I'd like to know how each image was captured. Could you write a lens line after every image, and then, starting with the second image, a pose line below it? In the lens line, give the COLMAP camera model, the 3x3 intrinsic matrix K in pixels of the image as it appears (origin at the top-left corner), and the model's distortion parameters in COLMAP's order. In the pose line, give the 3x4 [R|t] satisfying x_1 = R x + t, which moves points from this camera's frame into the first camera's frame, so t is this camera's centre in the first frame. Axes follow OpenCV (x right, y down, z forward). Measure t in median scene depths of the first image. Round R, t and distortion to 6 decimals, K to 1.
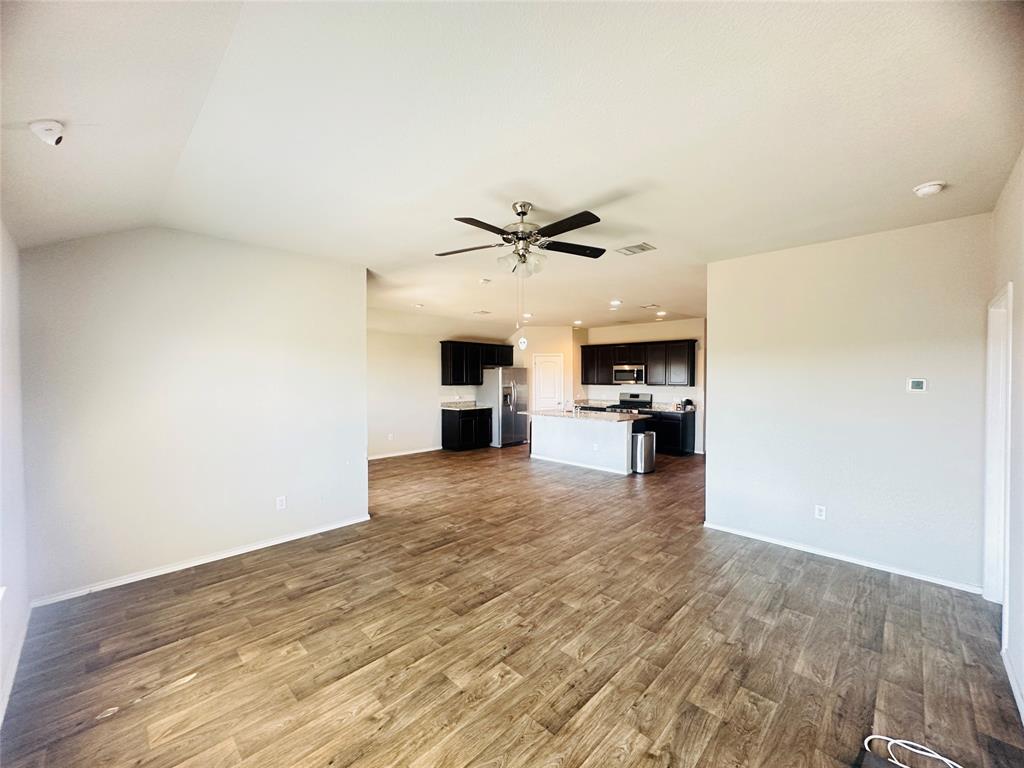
lens RADIAL K [[408.0, 0, 510.0], [0, 408.0, 386.8], [0, 0, 1]] dist [-0.001365, 0.000223]
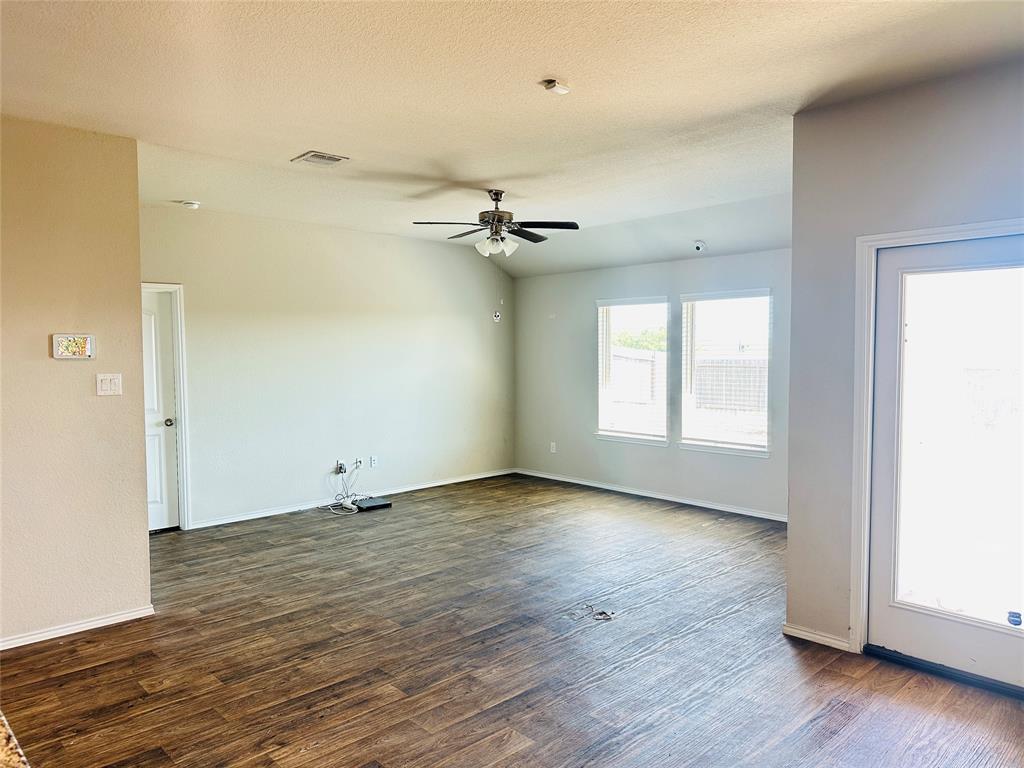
lens RADIAL K [[720.5, 0, 507.5], [0, 720.5, 384.9], [0, 0, 1]] dist [0.051106, -0.046143]
pose [[-0.999198, 0.004756, 0.039759, -0.036532], [0.007687, 0.997236, 0.073905, -0.030036], [-0.039297, 0.074151, -0.996472, 1.418007]]
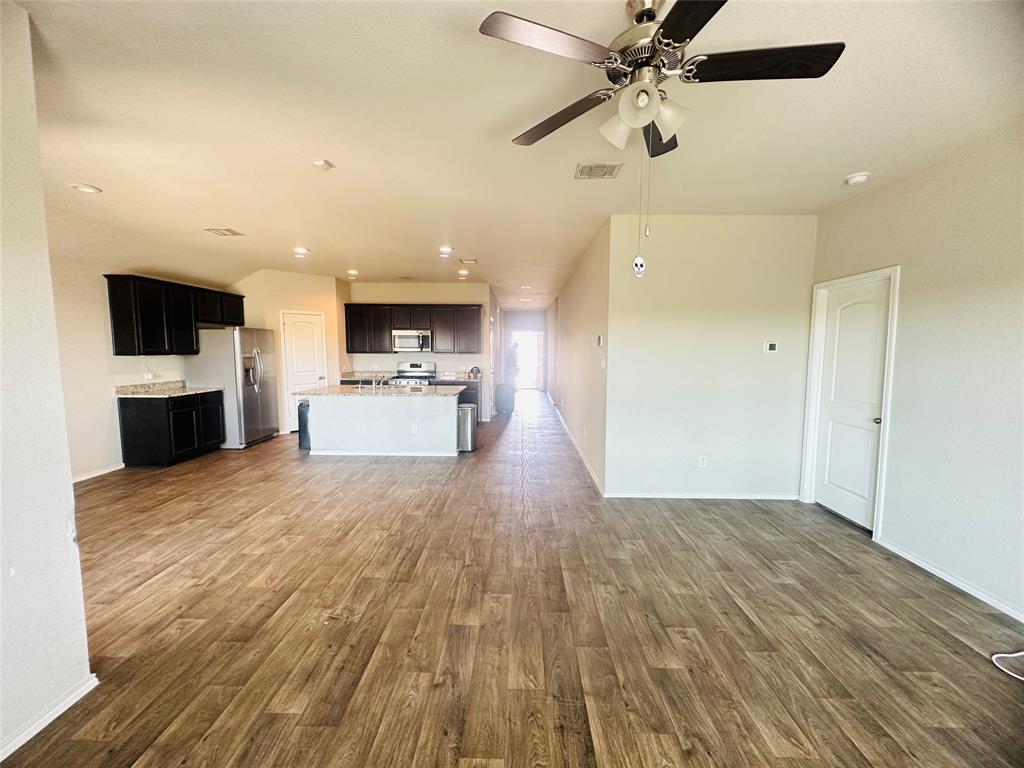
lens RADIAL K [[408.0, 0, 512.5], [0, 408.0, 384.4], [0, 0, 1]] dist [-0.001365, 0.000223]
pose [[0.729586, -0.058744, 0.681361, -0.229146], [0.013724, 0.997361, 0.071293, 0.005467], [-0.683751, -0.042664, 0.728467, 0.335026]]
